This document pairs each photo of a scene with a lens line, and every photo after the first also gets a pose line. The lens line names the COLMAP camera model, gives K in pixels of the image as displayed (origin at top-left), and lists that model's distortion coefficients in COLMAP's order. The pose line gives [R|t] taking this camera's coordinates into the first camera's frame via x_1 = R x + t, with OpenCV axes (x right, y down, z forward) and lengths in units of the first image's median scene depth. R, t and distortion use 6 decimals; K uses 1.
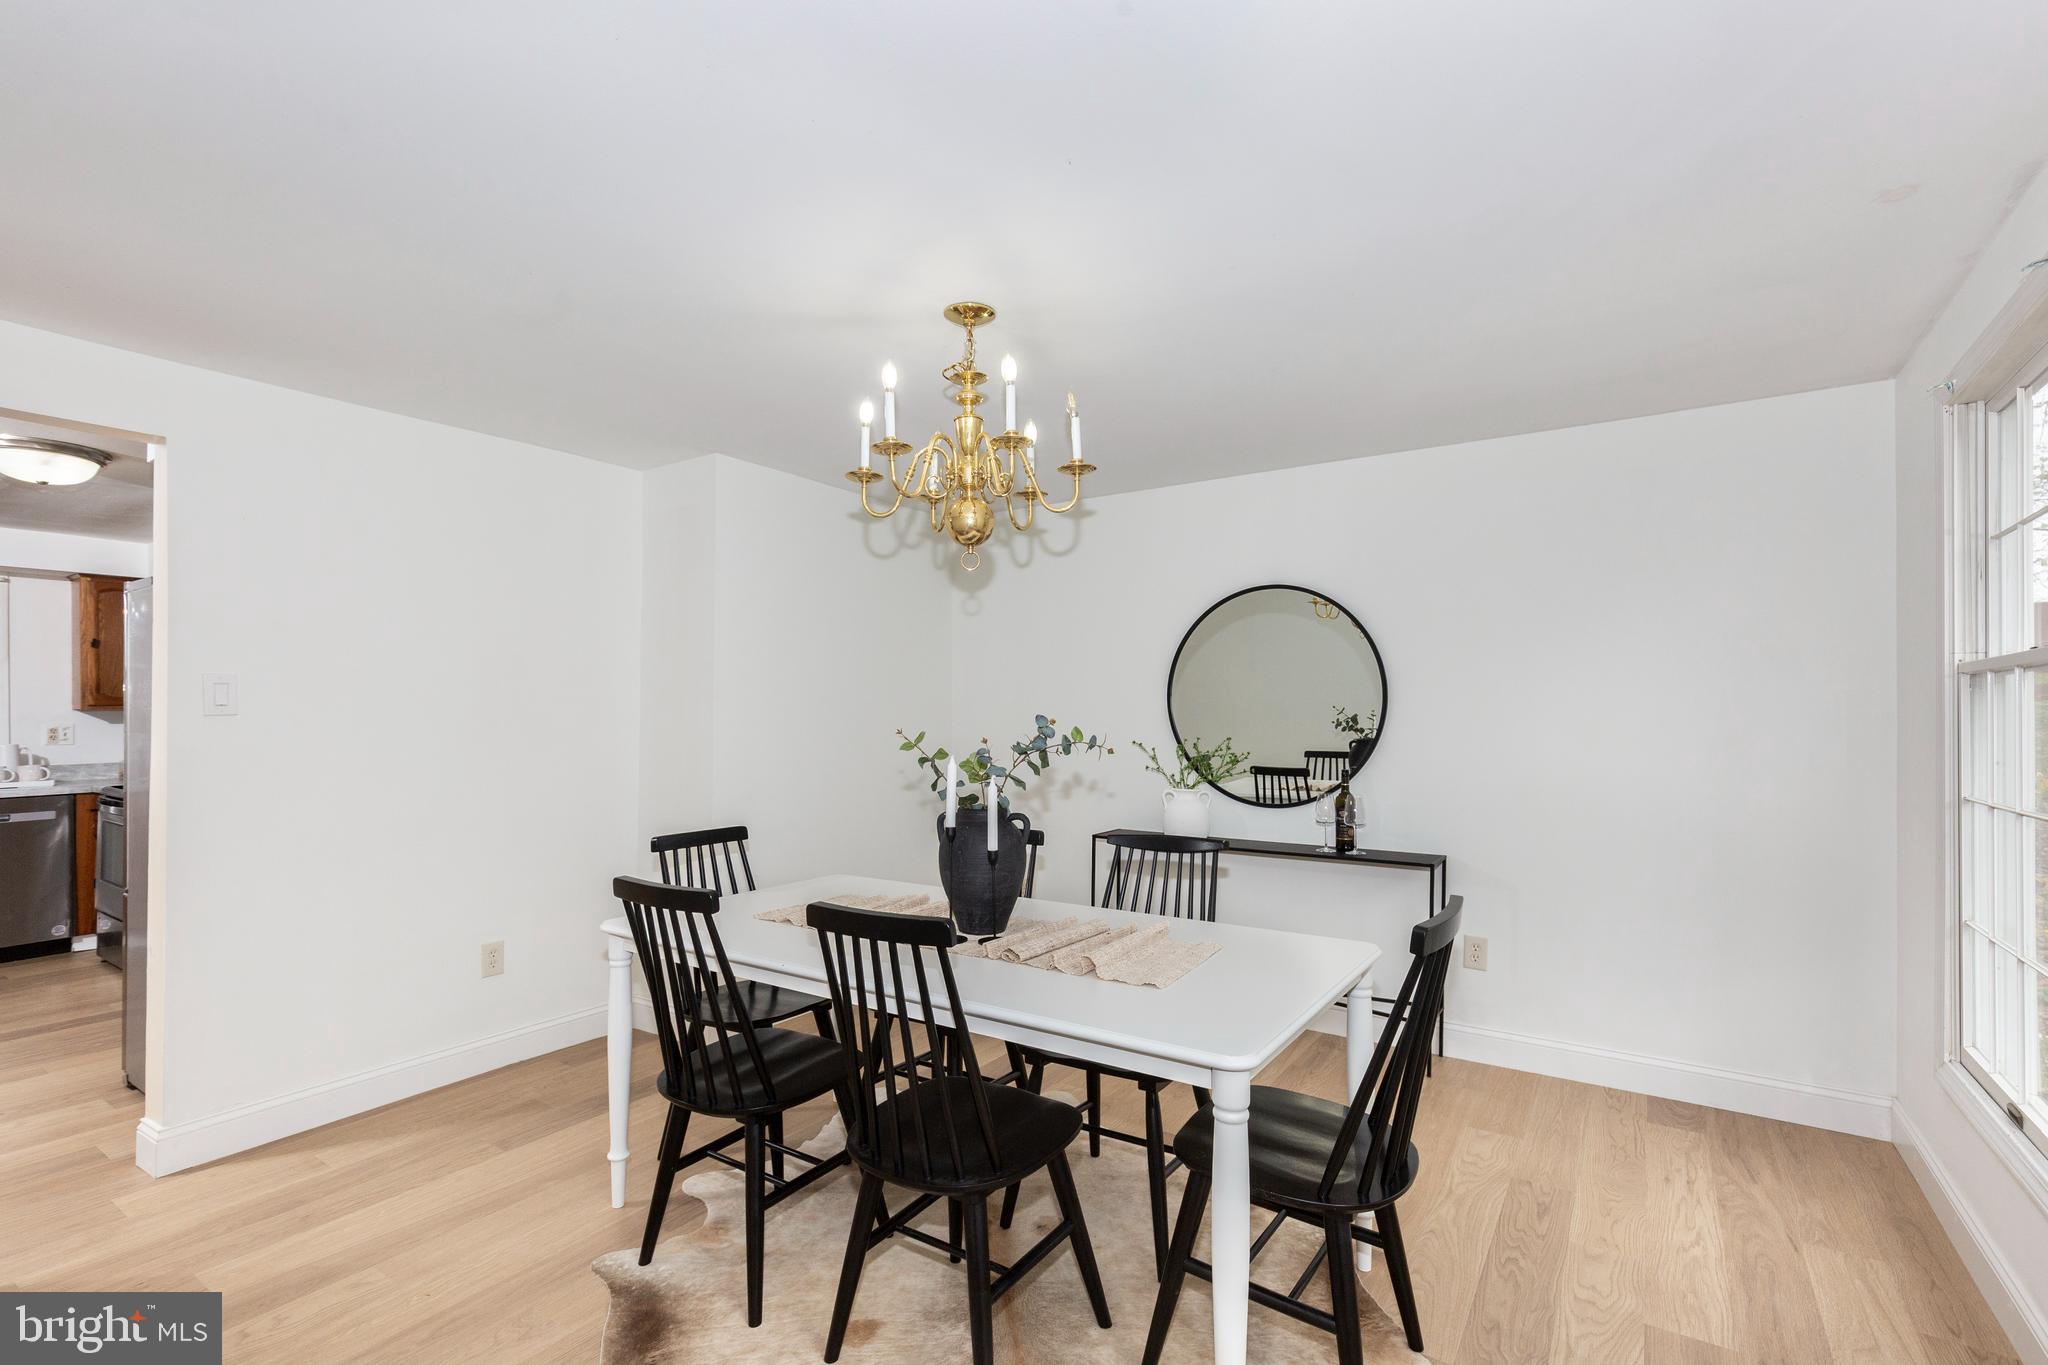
lens RADIAL K [[930.4, 0, 1020.1], [0, 930.4, 717.7], [0, 0, 1]] dist [0.003400, 0.000194]
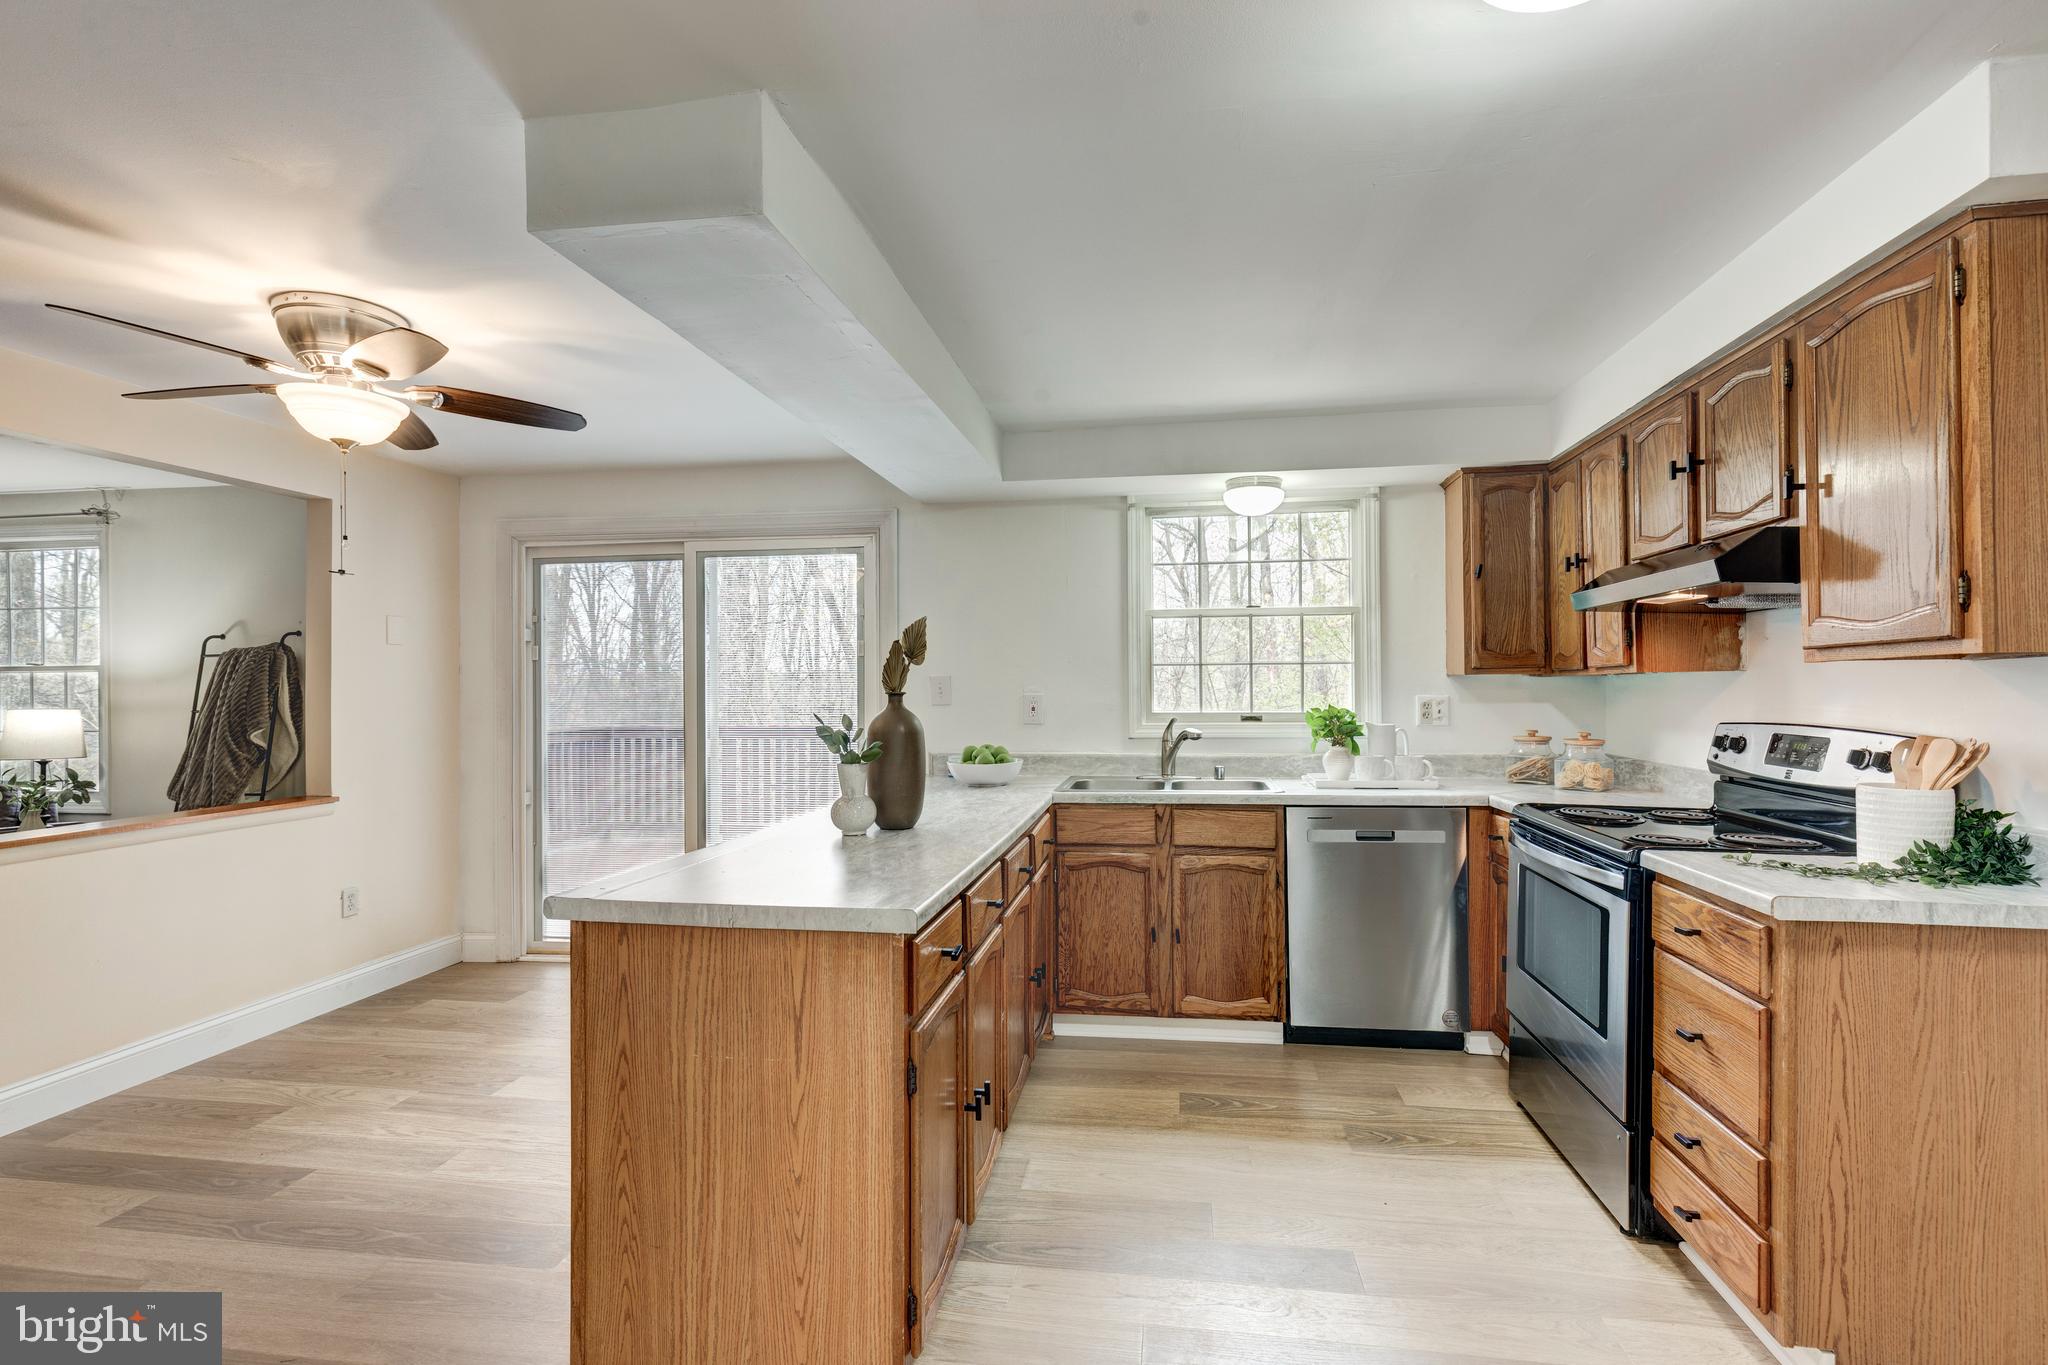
lens RADIAL K [[931.9, 0, 1047.0], [0, 931.9, 687.7], [0, 0, 1]] dist [0.003193, -0.000205]
pose [[0.432140, -0.002144, -0.901804, -0.597015], [-0.000016, 0.999997, -0.002385, 0.002653], [0.901806, 0.001045, 0.432139, 0.498697]]
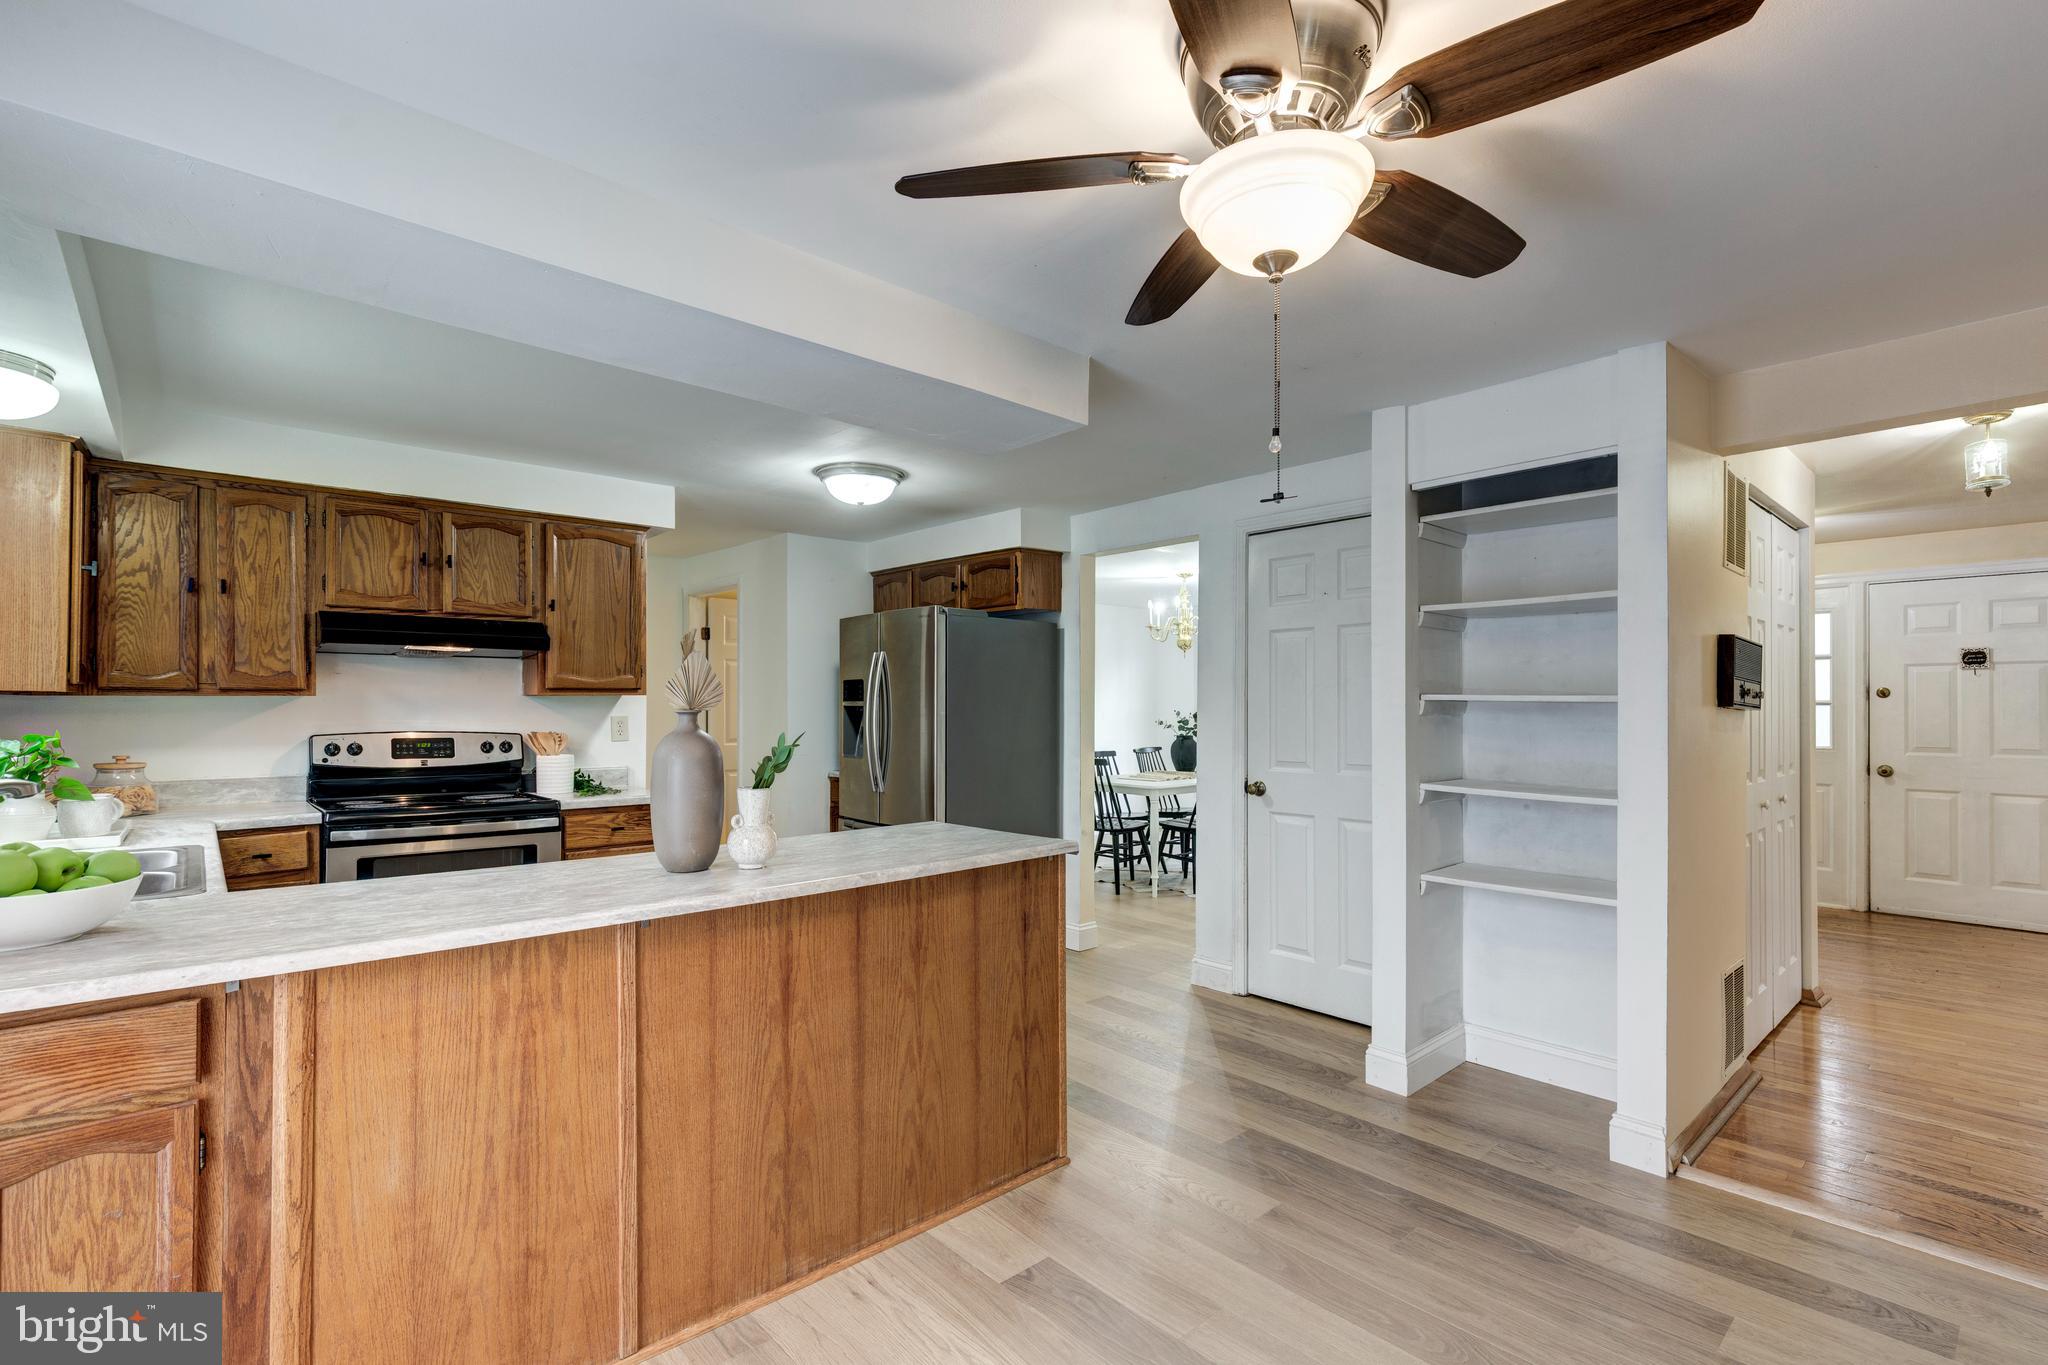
lens RADIAL K [[929.7, 0, 1007.4], [0, 929.7, 701.0], [0, 0, 1]] dist [0.003589, 0.000564]
pose [[0.252501, 0.007440, 0.967568, -1.545908], [0.003665, 0.999956, -0.008646, 0.003971], [-0.967590, 0.005729, 0.252463, 0.389532]]
